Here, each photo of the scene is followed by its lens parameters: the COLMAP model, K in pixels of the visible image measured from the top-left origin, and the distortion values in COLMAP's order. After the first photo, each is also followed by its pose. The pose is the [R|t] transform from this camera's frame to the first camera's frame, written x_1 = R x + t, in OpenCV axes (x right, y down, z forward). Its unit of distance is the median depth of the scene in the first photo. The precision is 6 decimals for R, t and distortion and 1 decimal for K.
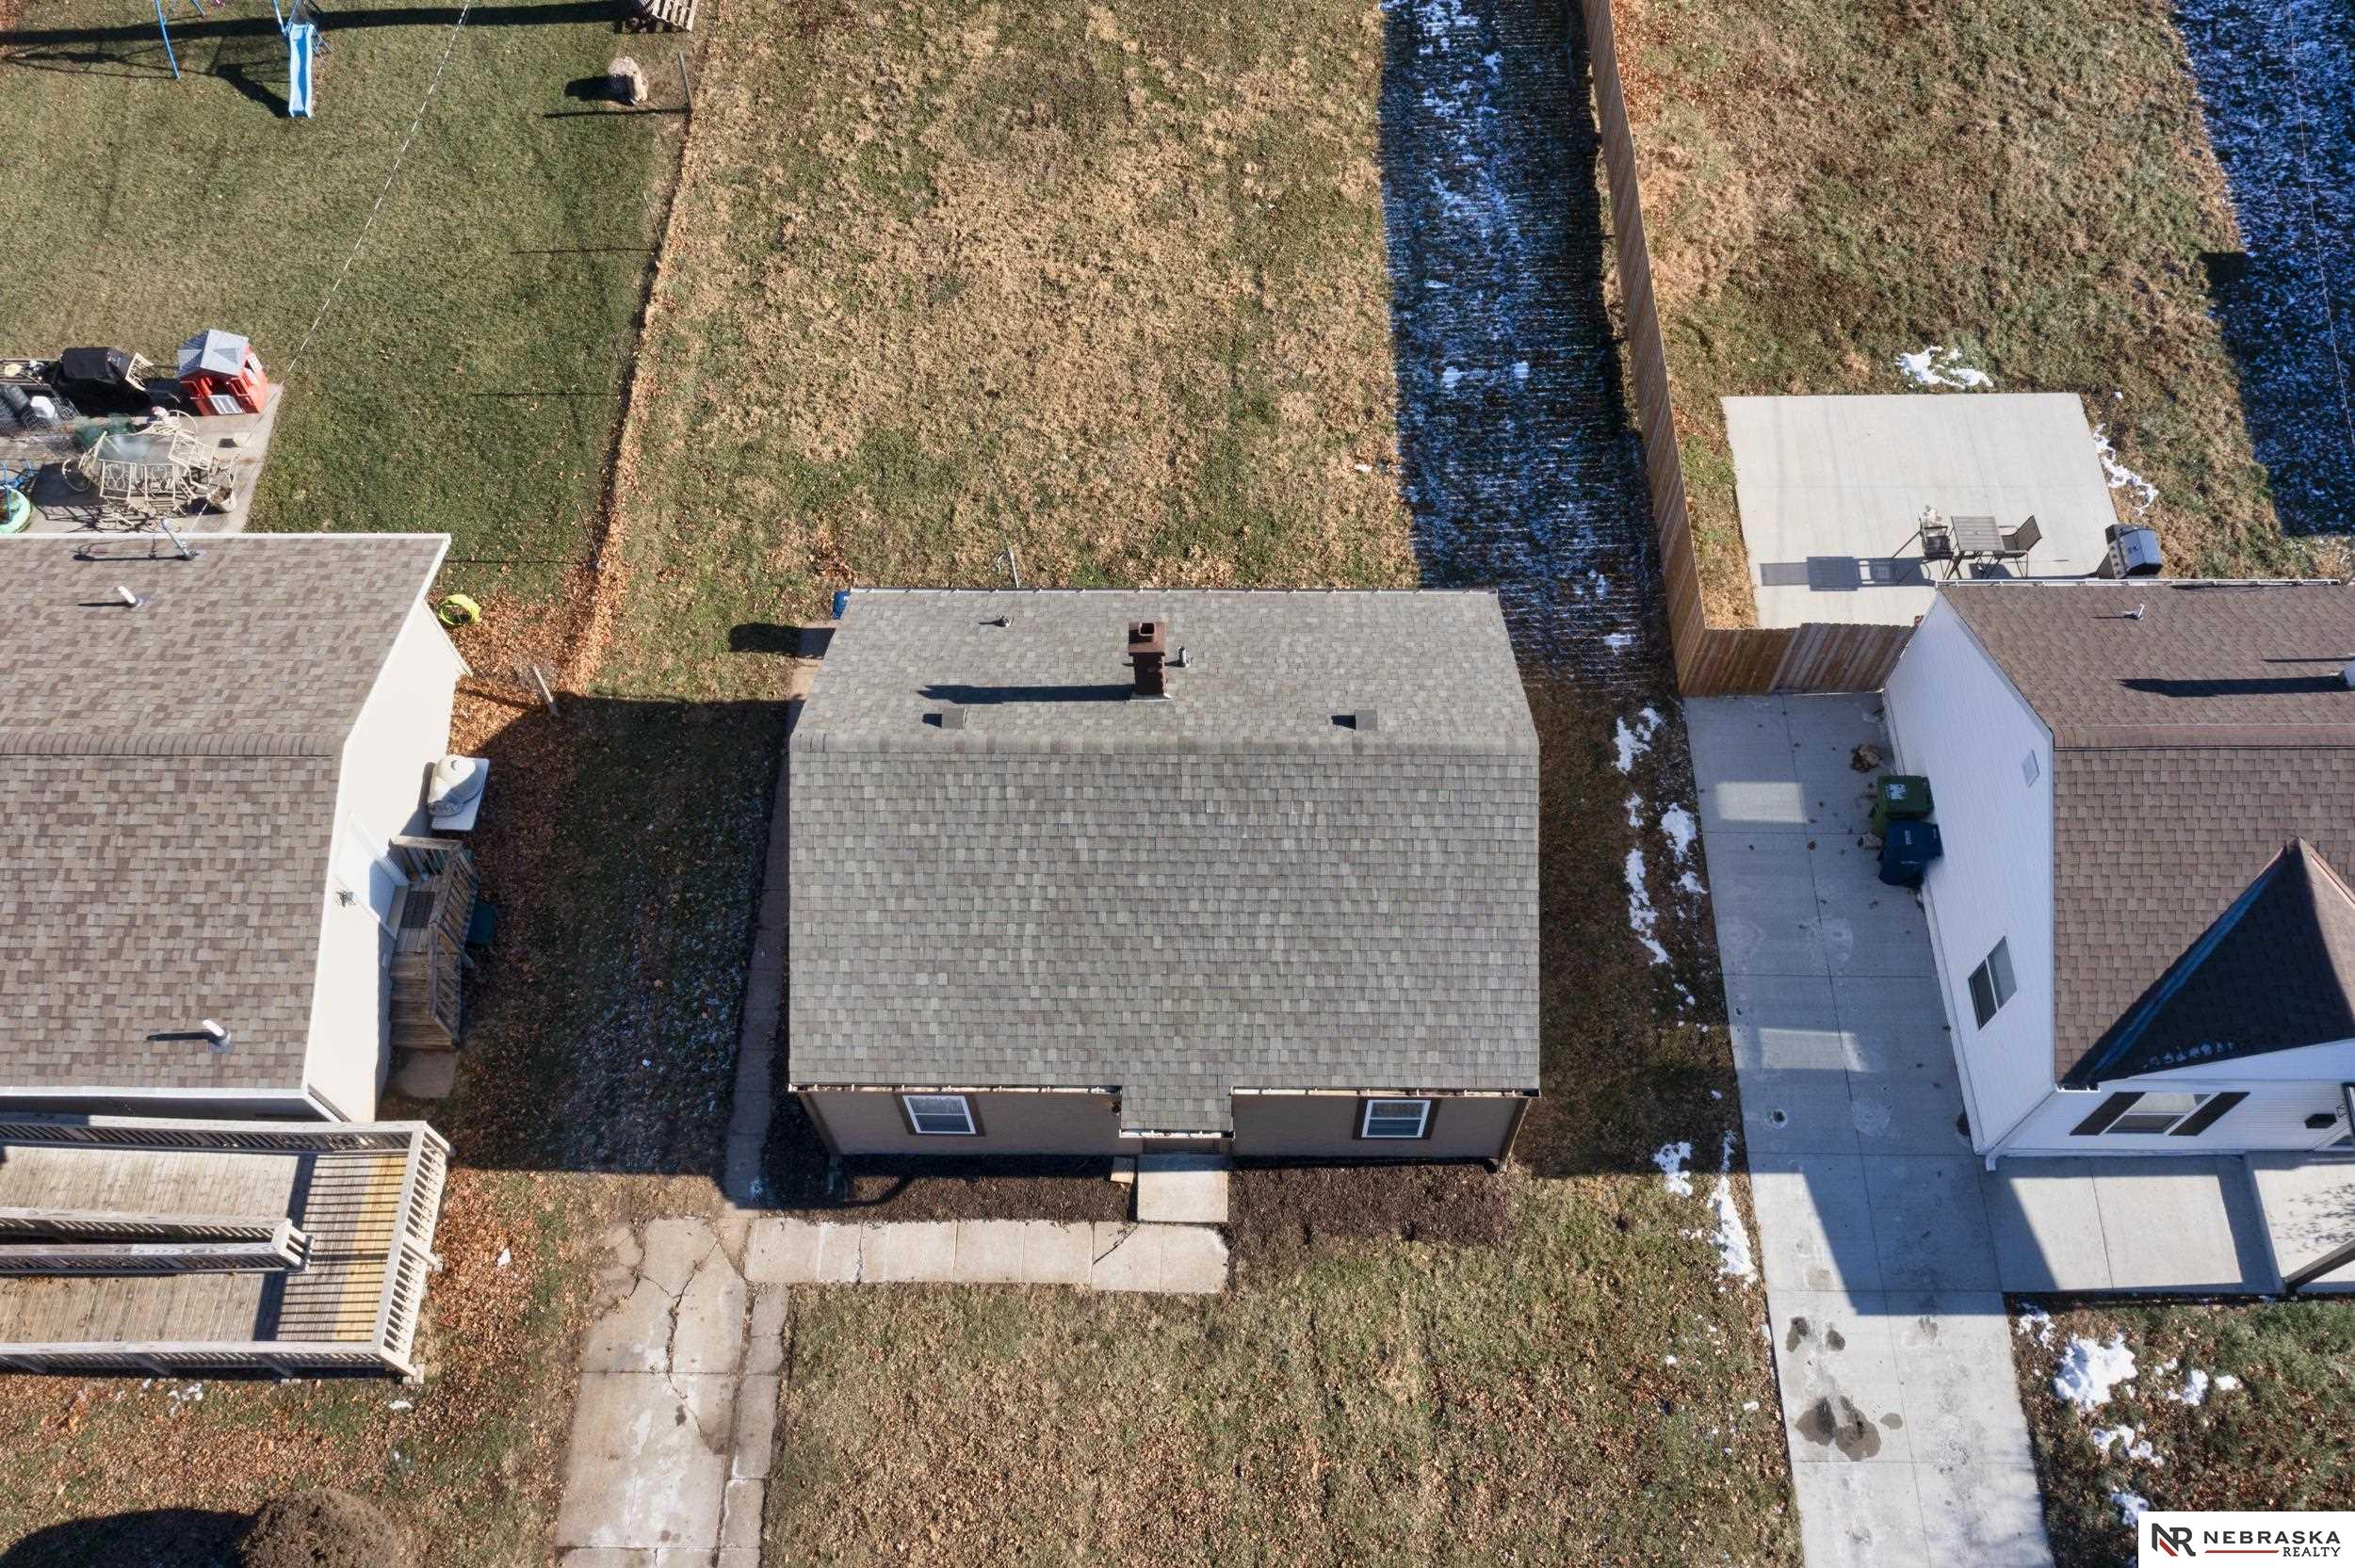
lens RADIAL K [[1904.1, 0, 1179.6], [0, 1904.1, 716.6], [0, 0, 1]] dist [-0.004477, -0.000126]
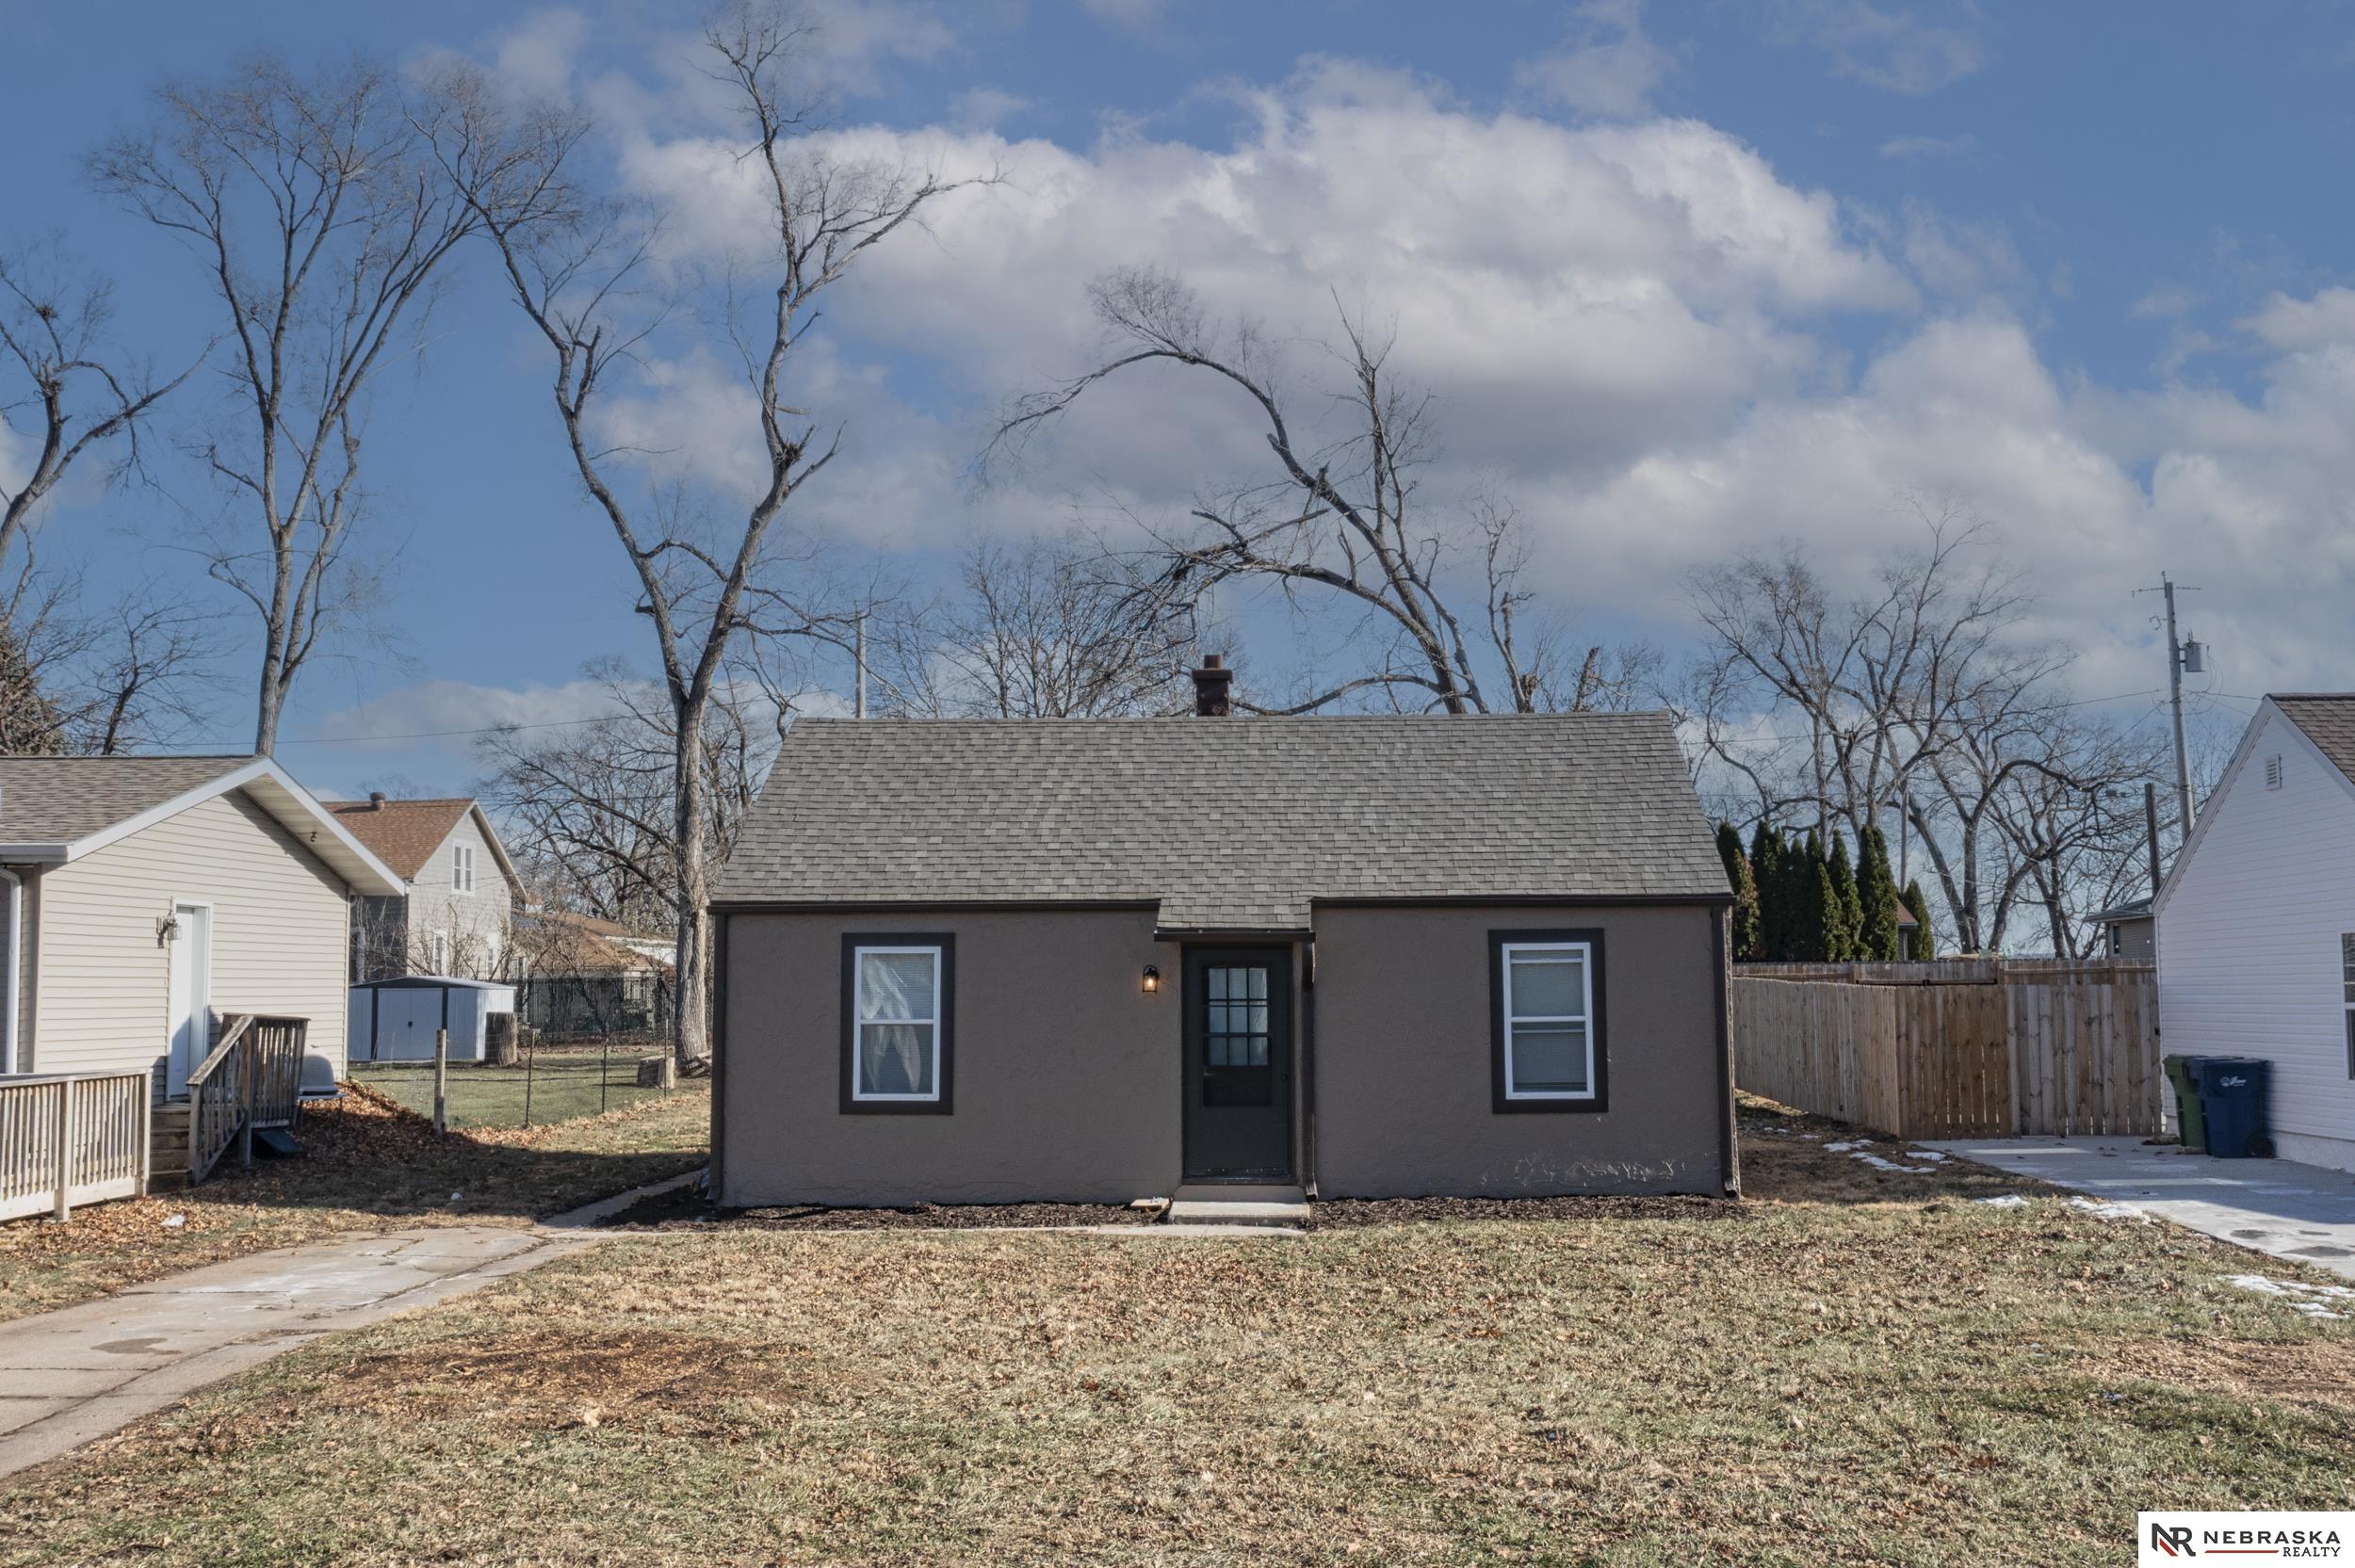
lens RADIAL K [[2400.5, 0, 1198.4], [0, 2400.5, 734.8], [0, 0, 1]] dist [-0.009019, 0.000307]
pose [[0.999410, 0.009199, -0.033097, 0.012022], [-0.033867, 0.425155, -0.904487, 0.843708], [0.005751, 0.905074, 0.425215, 0.464644]]
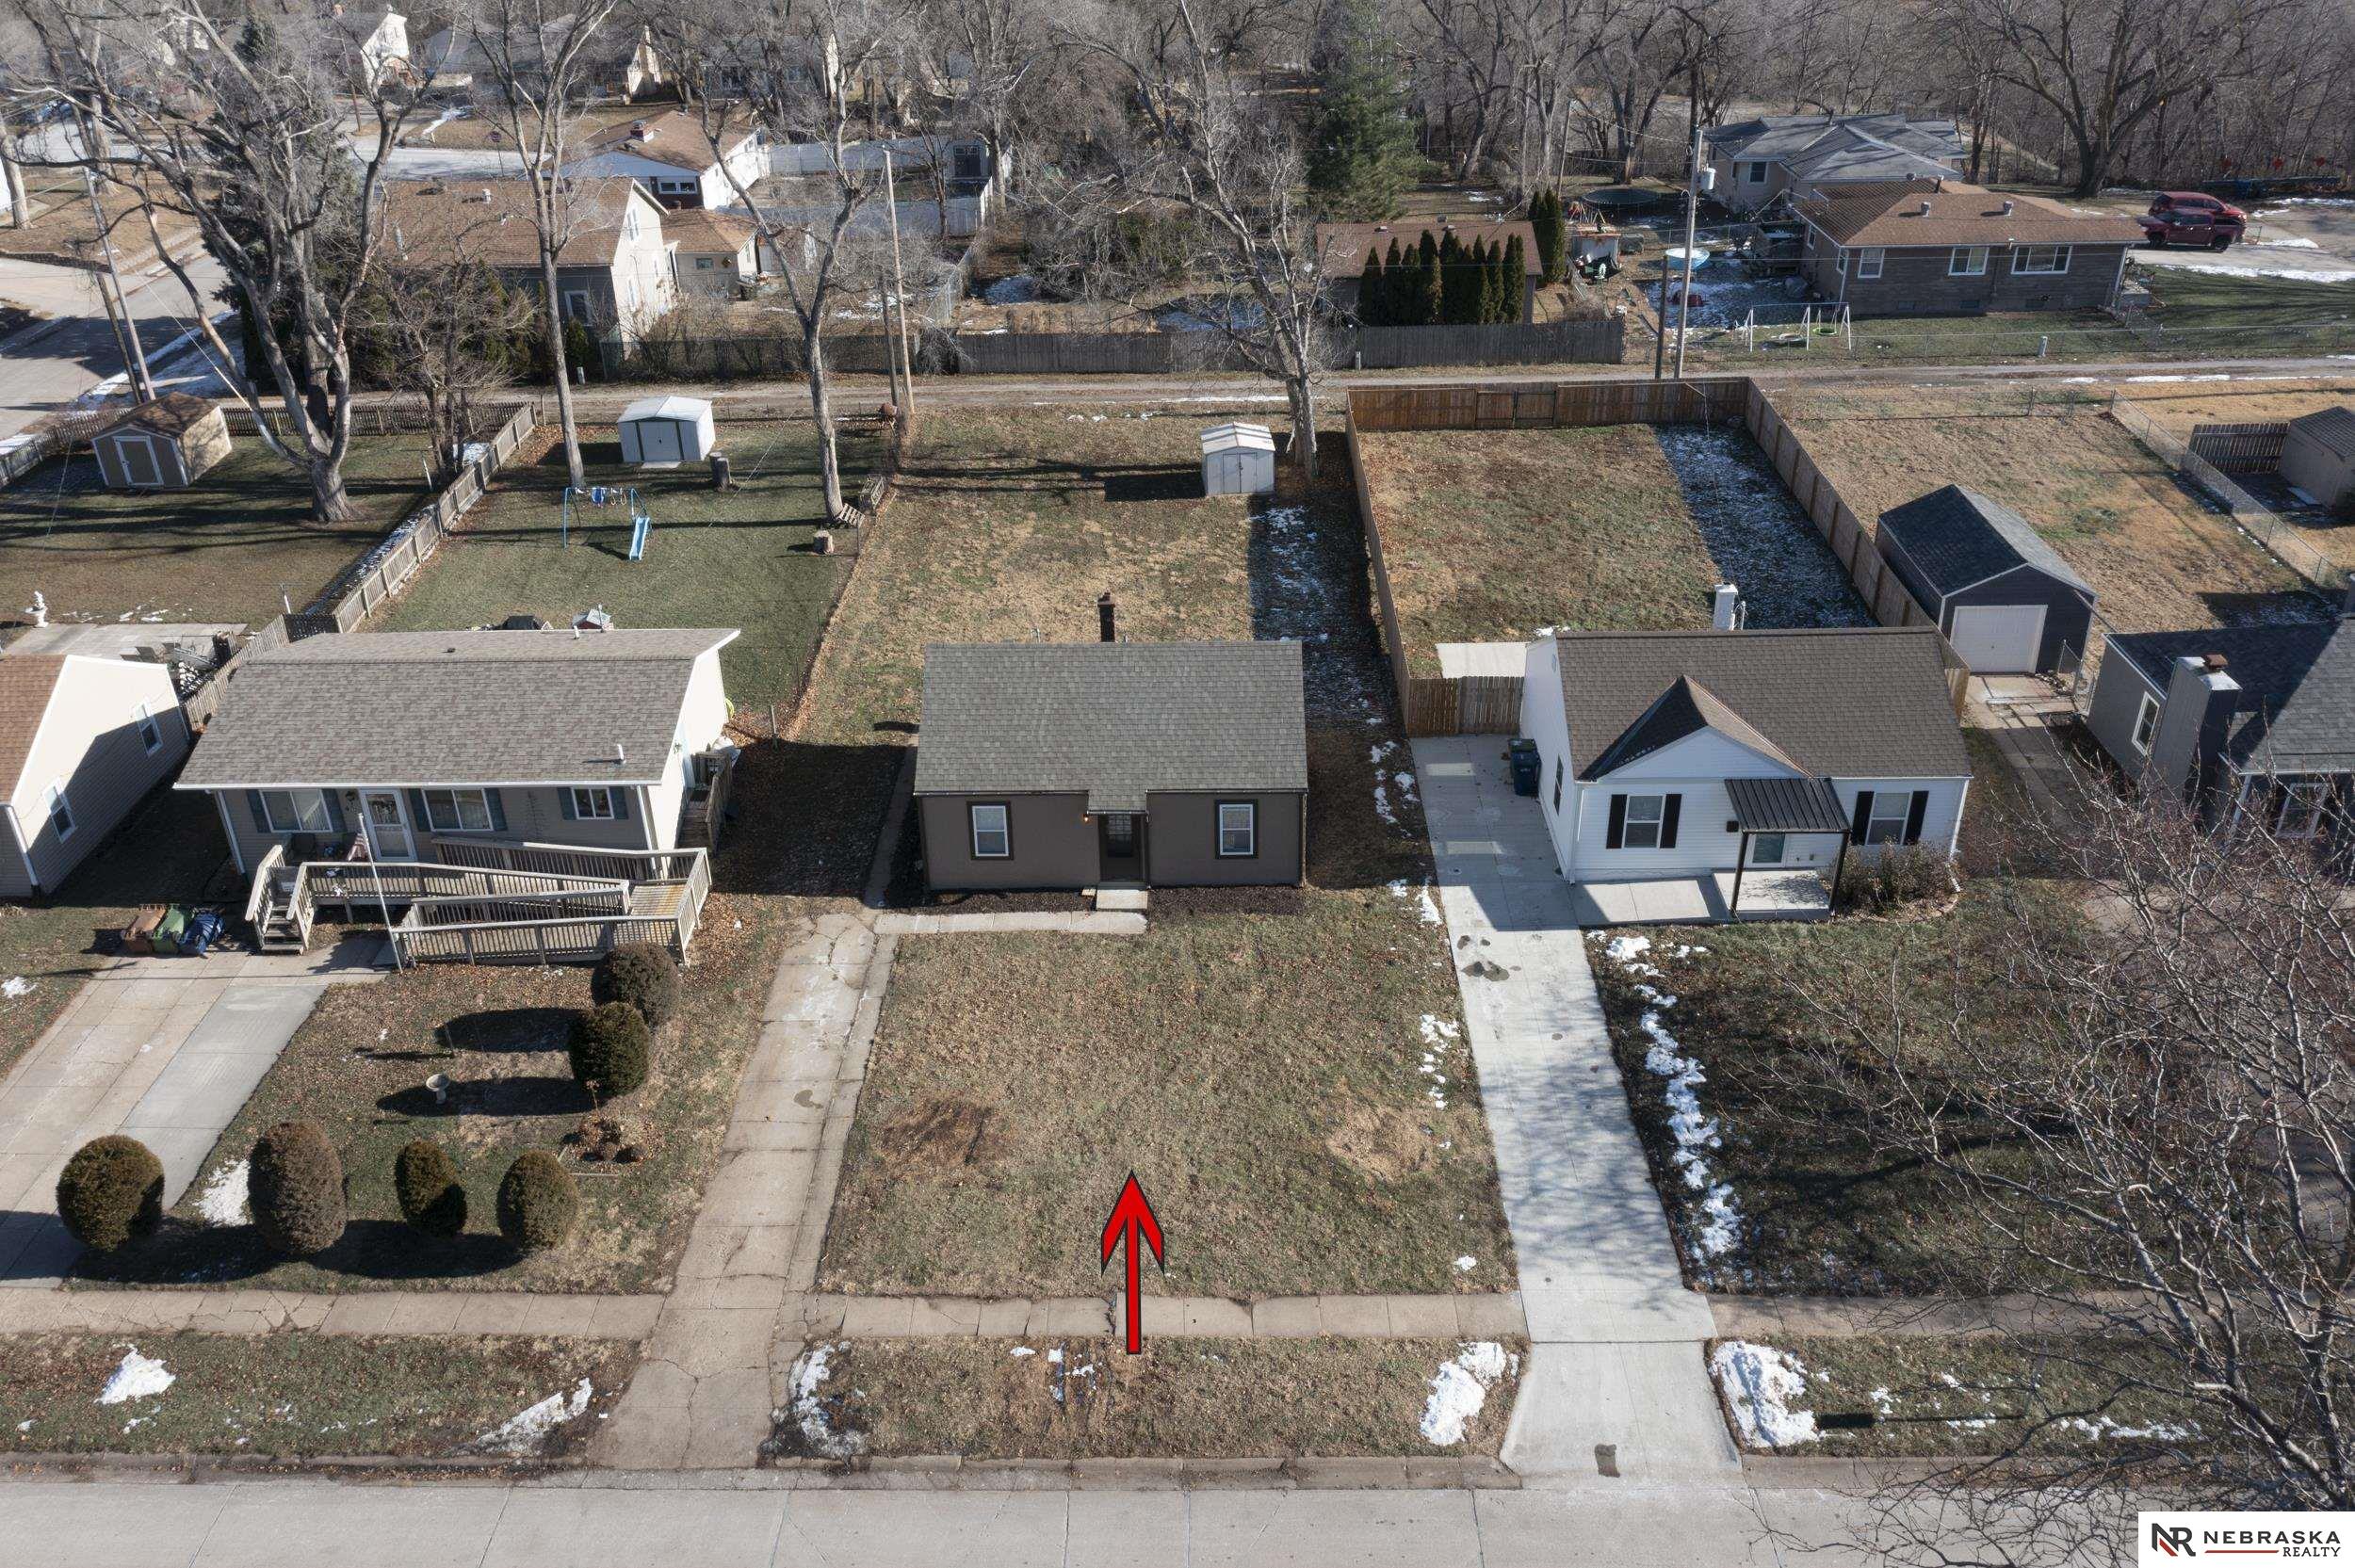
lens RADIAL K [[1908.8, 0, 1176.2], [0, 1908.8, 645.7], [0, 0, 1]] dist [-0.011687, -0.001257]
pose [[0.999991, 0.001755, 0.003871, 0.041318], [0.000653, 0.836516, -0.547942, 0.943341], [-0.004200, 0.547940, 0.836507, -0.569995]]
